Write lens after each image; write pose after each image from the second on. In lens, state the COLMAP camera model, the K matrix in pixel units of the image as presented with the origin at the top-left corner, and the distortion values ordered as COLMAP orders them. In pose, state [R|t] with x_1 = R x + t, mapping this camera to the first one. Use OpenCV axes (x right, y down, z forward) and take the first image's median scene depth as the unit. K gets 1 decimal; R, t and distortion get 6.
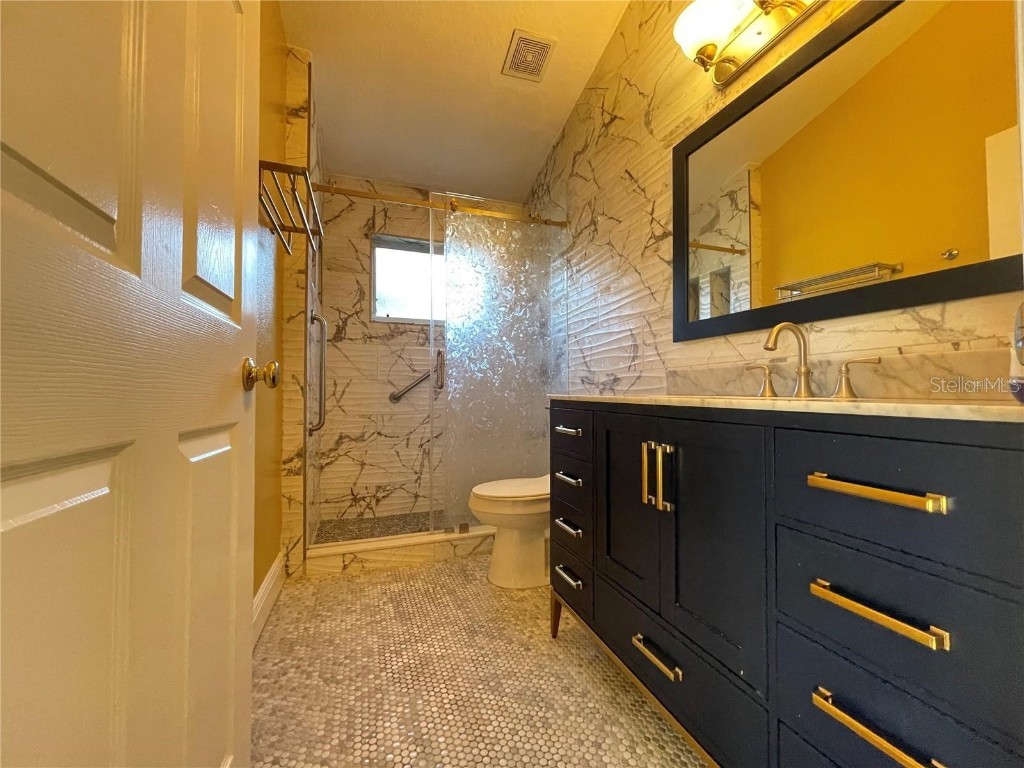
lens RADIAL K [[412.7, 0, 510.8], [0, 412.7, 377.9], [0, 0, 1]] dist [0.002097, -0.000289]
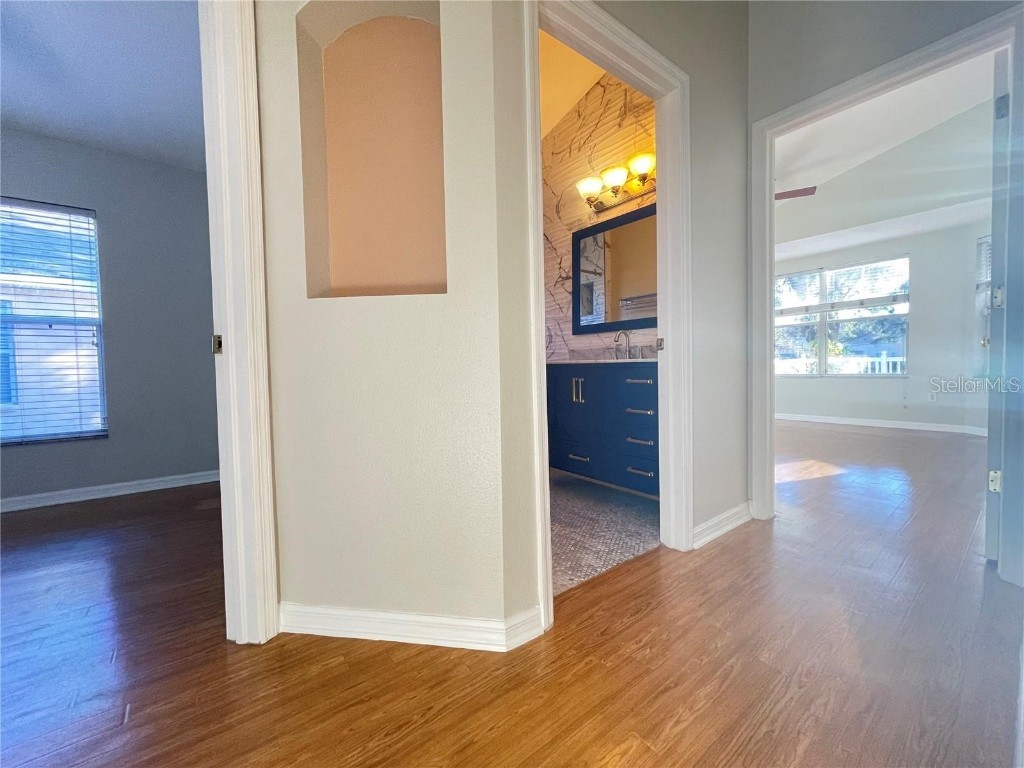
lens RADIAL K [[412.7, 0, 504.8], [0, 412.7, 382.5], [0, 0, 1]] dist [0.002097, -0.000289]
pose [[0.953706, -0.030860, 0.299155, -0.488475], [0.010391, 0.997509, 0.069774, -0.001487], [-0.300562, -0.063435, 0.951650, -0.754058]]
